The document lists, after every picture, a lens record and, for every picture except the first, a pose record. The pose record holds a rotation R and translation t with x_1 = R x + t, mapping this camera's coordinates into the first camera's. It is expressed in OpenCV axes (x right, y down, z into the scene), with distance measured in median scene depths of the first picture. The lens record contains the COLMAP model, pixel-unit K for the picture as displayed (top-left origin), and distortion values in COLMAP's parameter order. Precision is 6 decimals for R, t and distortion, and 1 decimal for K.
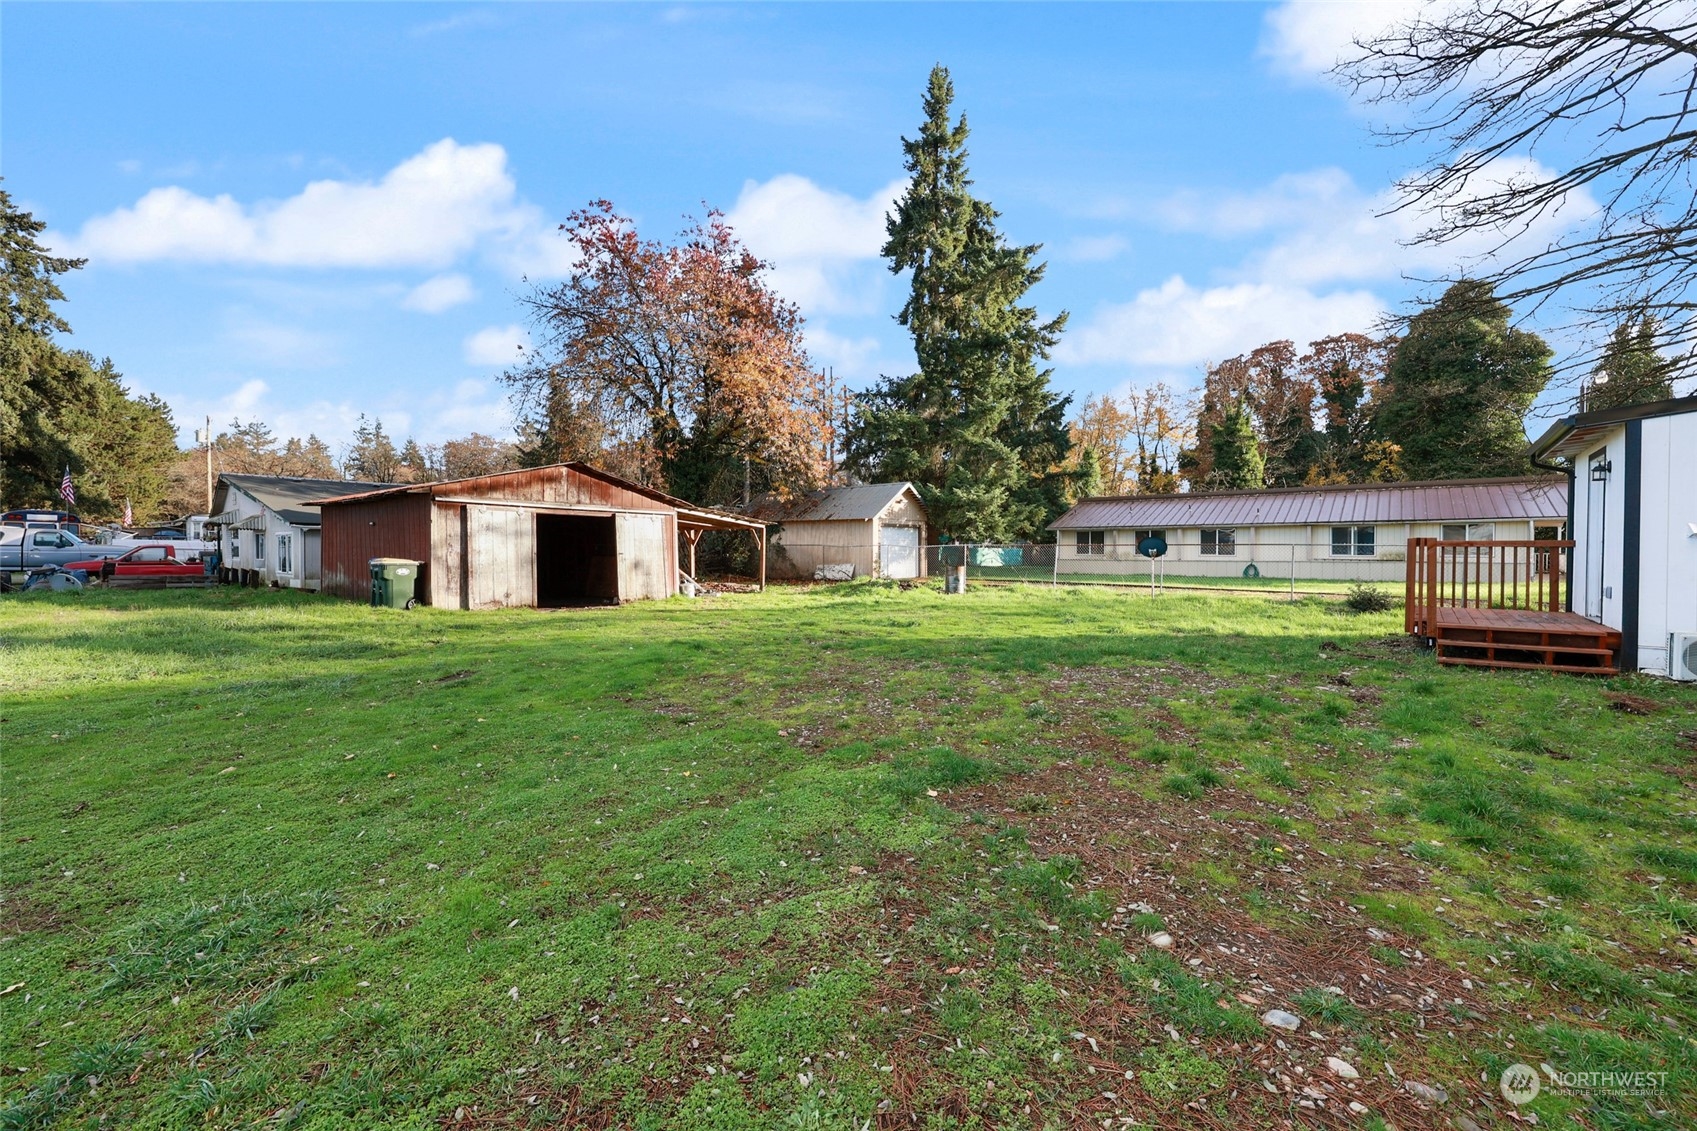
lens RADIAL K [[679.1, 0, 849.8], [0, 679.1, 559.8], [0, 0, 1]] dist [-0.002035, -0.000177]
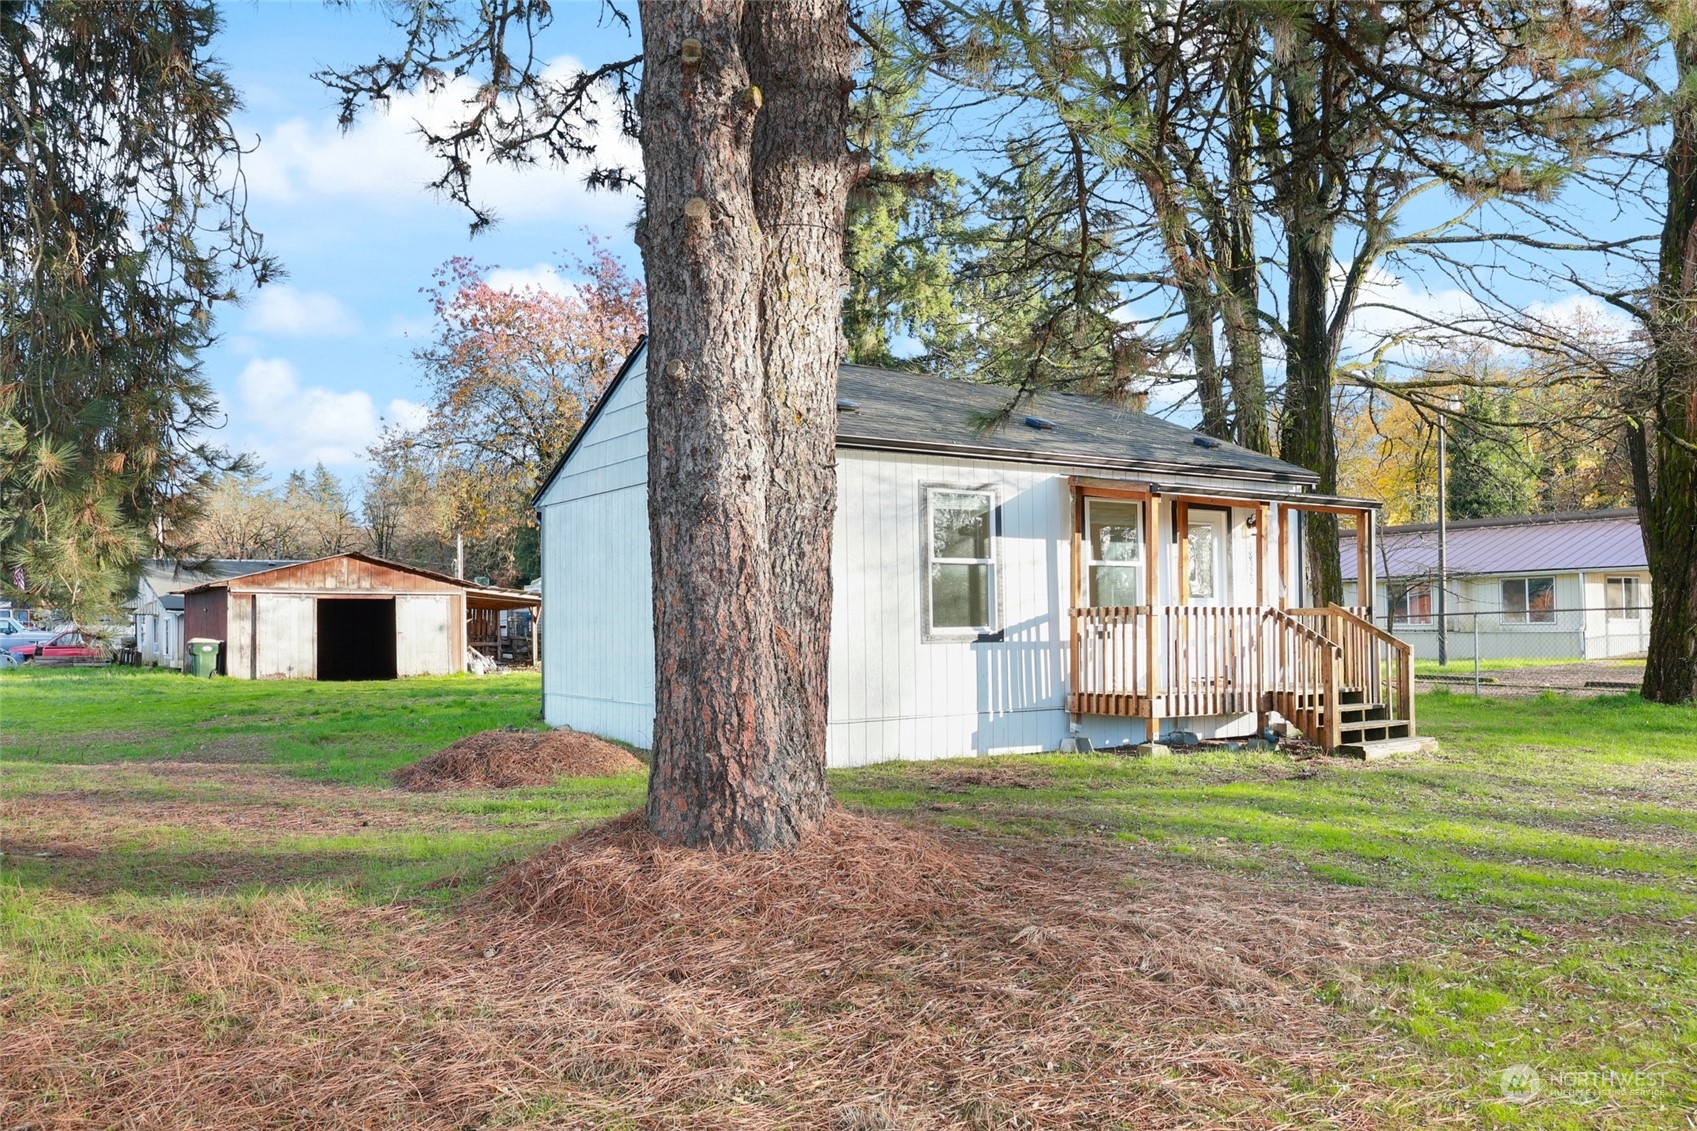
lens RADIAL K [[1281.2, 0, 845.9], [0, 1281.2, 584.8], [0, 0, 1]] dist [-0.005927, 0.000281]
pose [[0.956835, -0.025235, -0.289535, 0.949868], [0.012147, 0.998825, -0.046912, 0.019709], [0.290379, 0.041370, 0.956017, -0.761969]]
